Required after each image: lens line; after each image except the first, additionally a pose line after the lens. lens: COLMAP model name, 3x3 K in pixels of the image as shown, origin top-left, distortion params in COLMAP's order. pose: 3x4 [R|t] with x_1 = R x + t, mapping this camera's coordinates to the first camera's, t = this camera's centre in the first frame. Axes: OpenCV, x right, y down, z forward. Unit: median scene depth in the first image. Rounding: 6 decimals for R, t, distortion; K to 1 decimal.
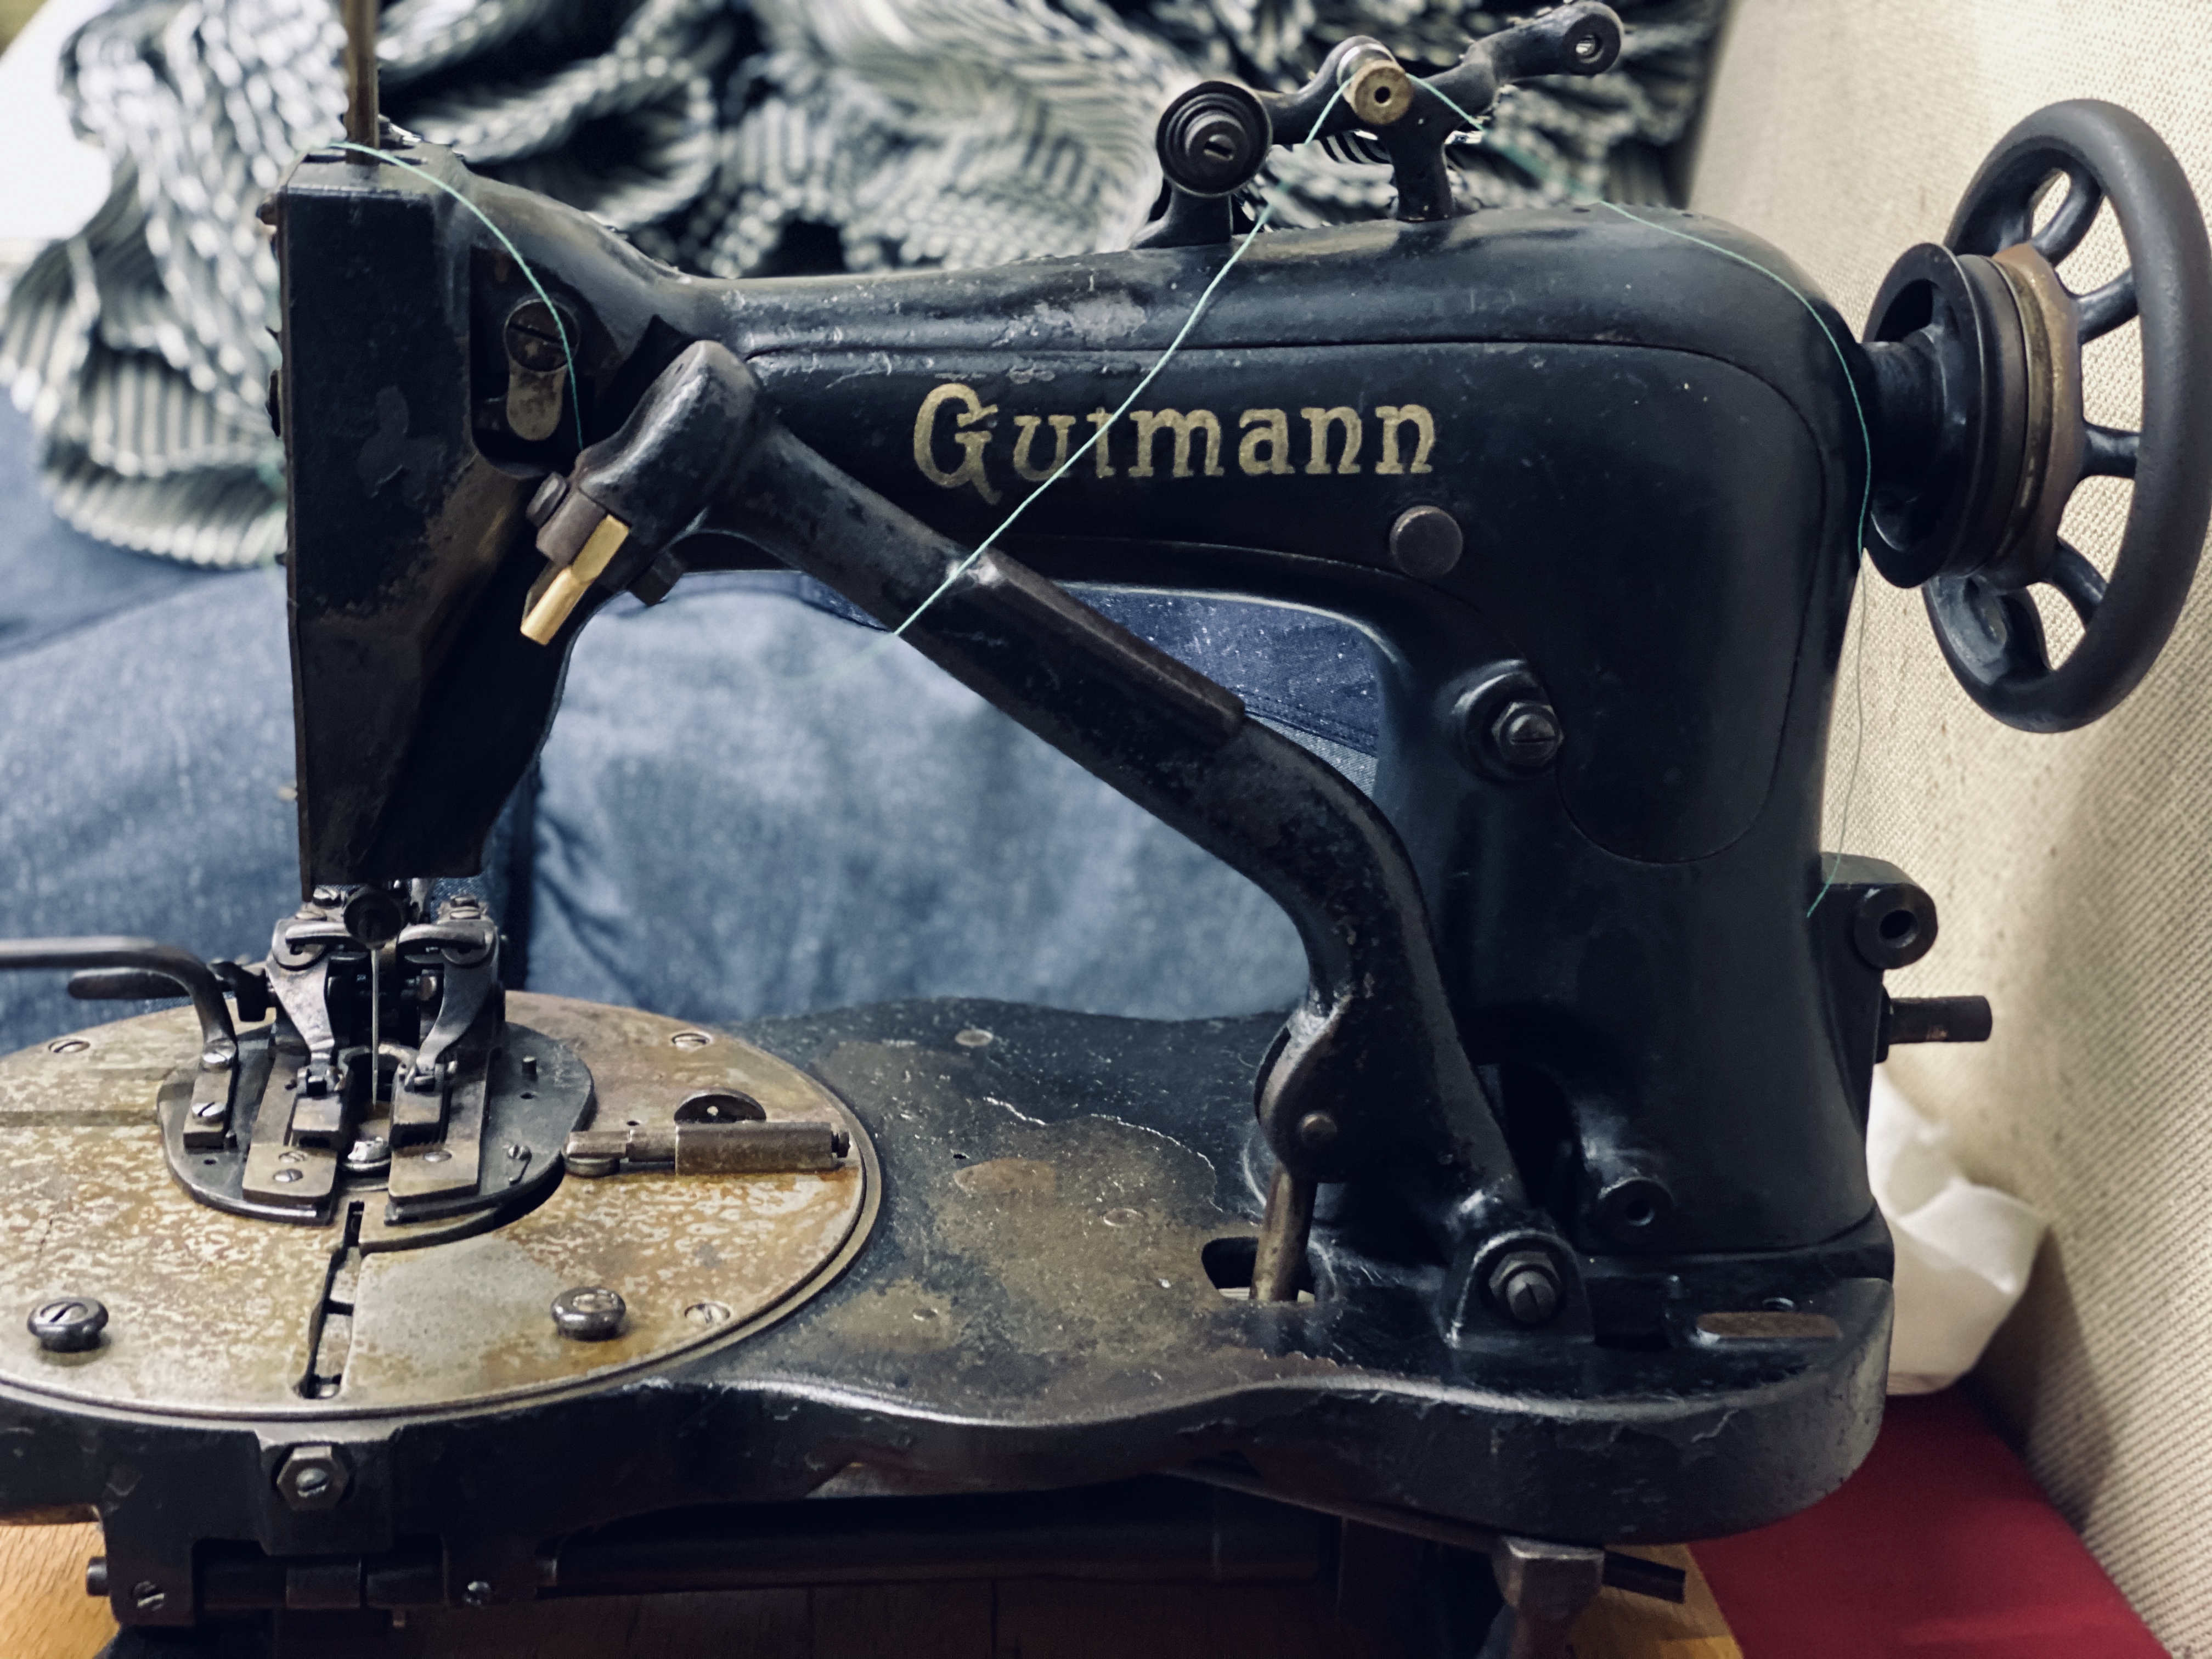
lens RADIAL K [[3339.0, 0, 1232.1], [0, 3339.0, 831.7], [0, 0, 1]] dist [0.108967, 0.389415]
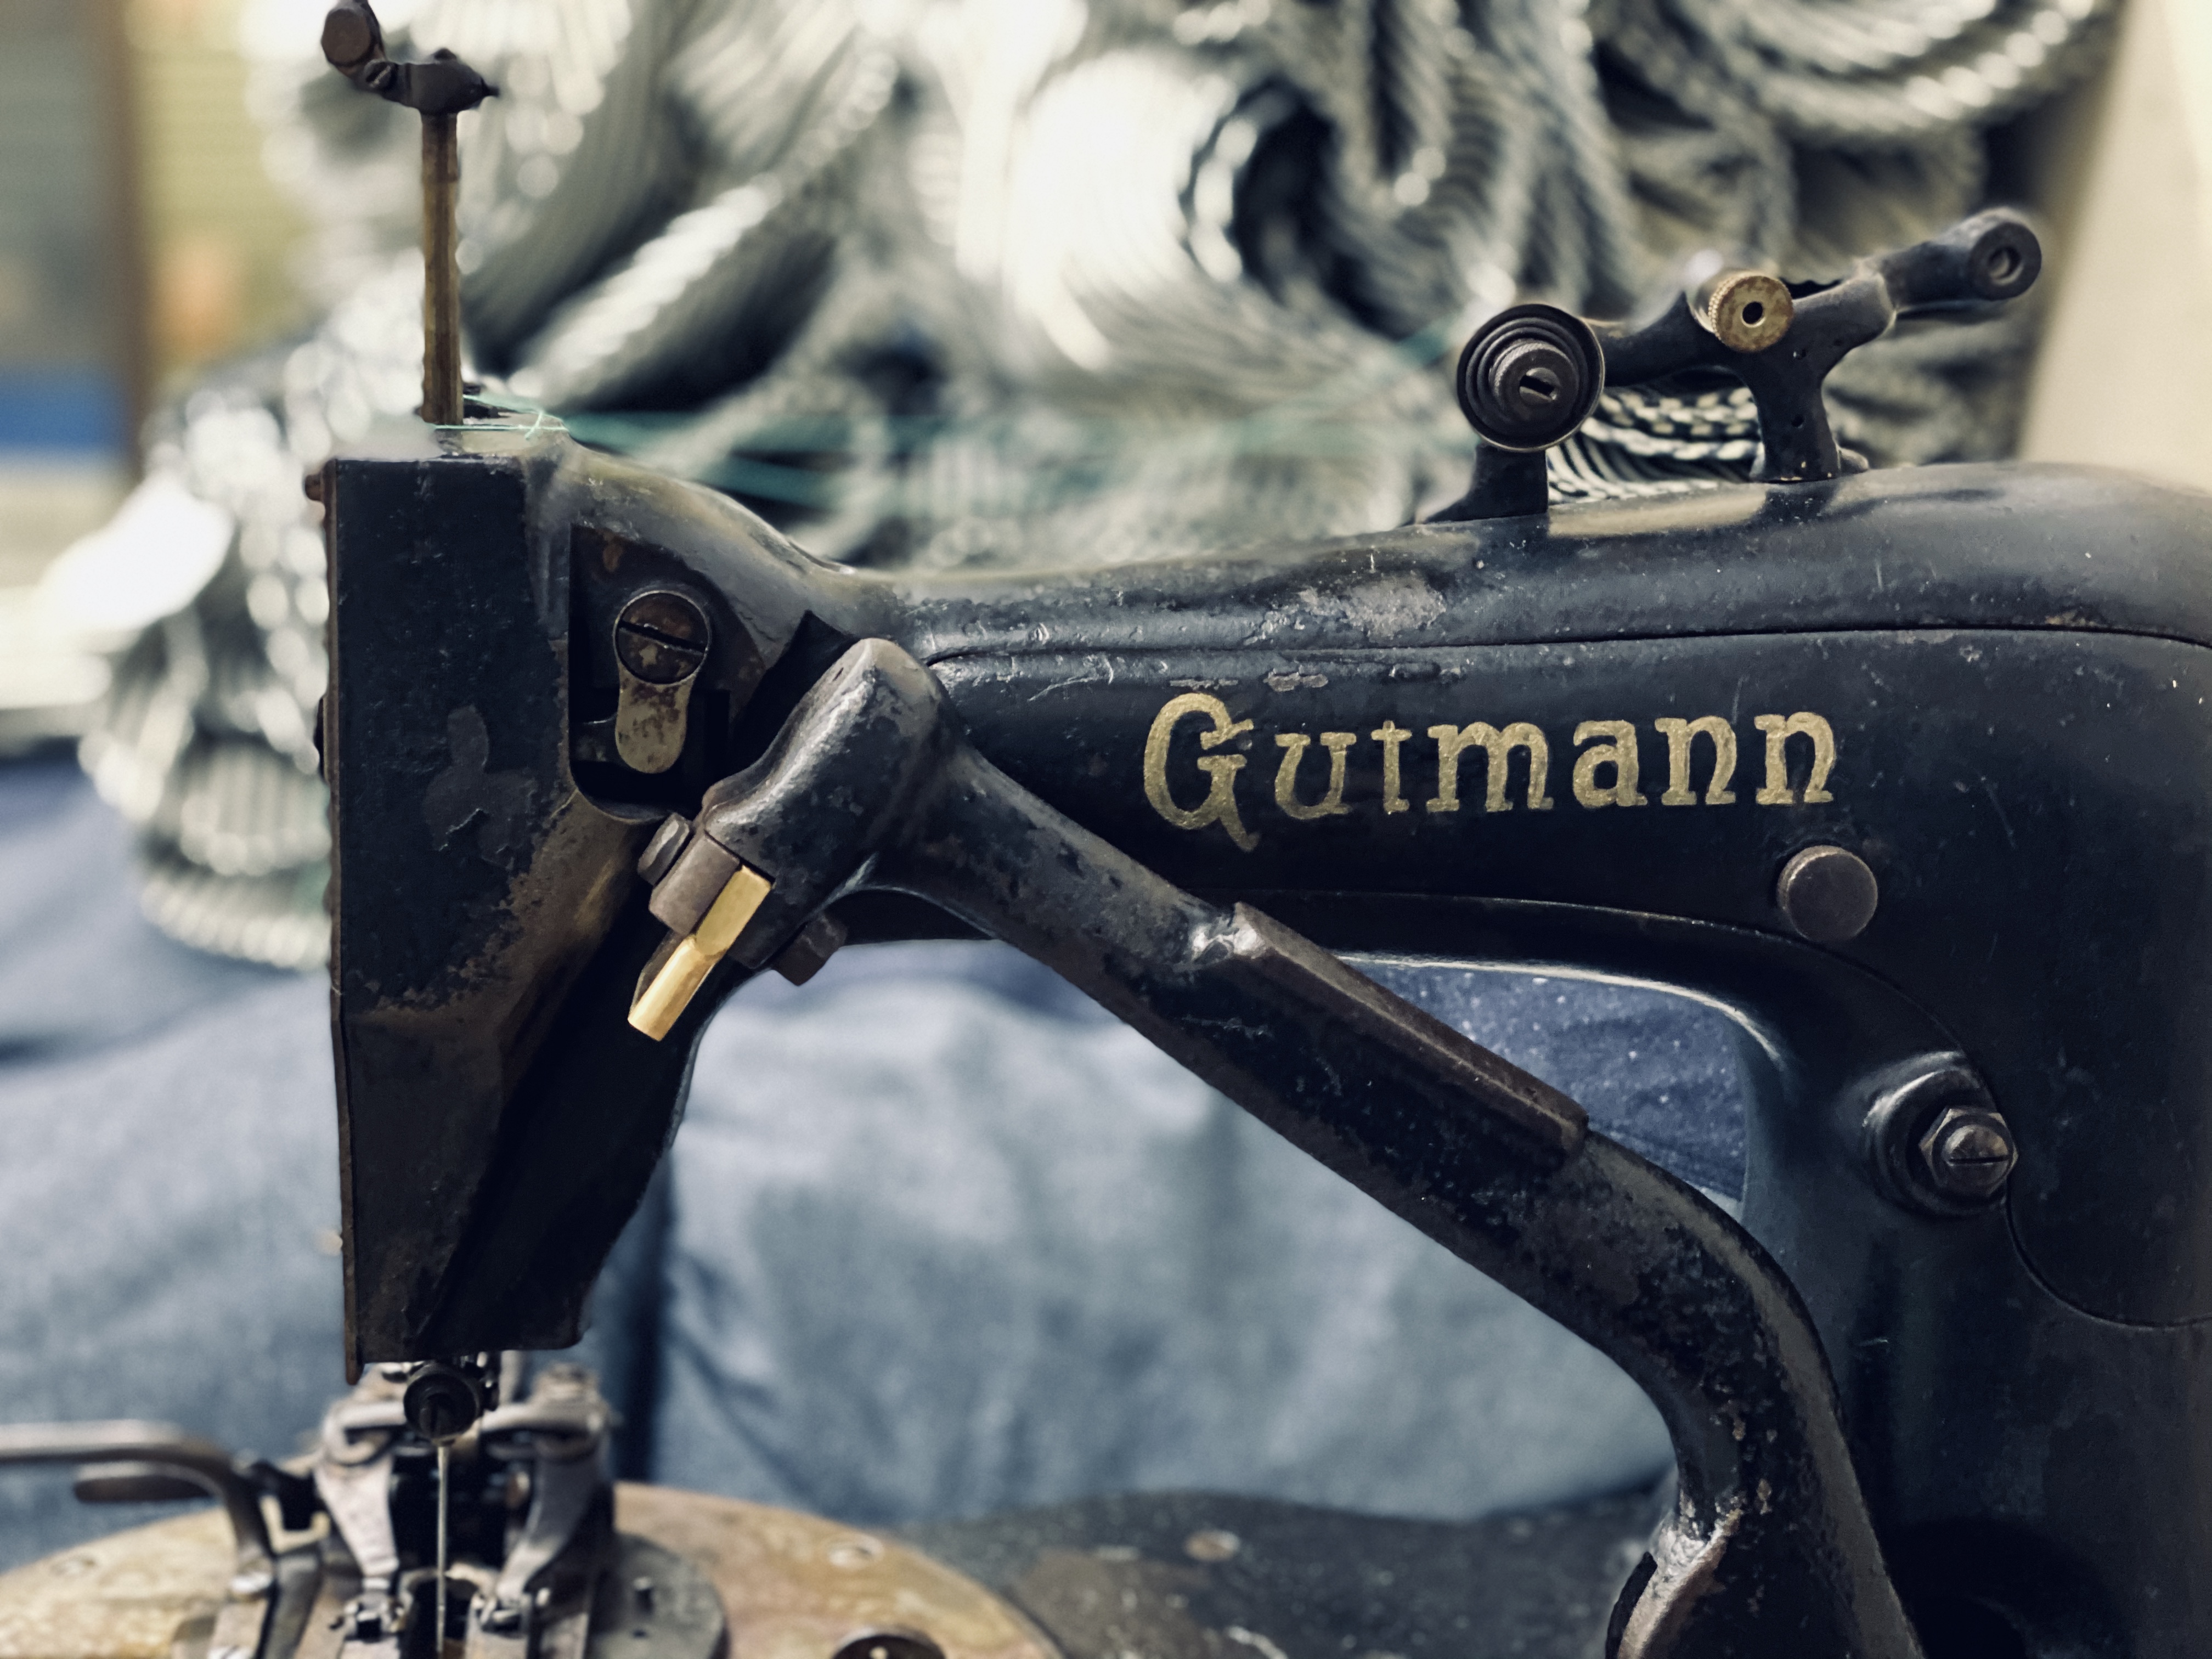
lens RADIAL K [[3326.5, 0, 1102.9], [0, 3326.5, 1005.6], [0, 0, 1]] dist [0.025549, 1.975724]
pose [[0.996200, -0.010262, -0.086485, -0.038145], [0.004016, 0.997390, -0.072084, -0.008733], [0.086999, 0.071463, 0.993642, 0.245709]]
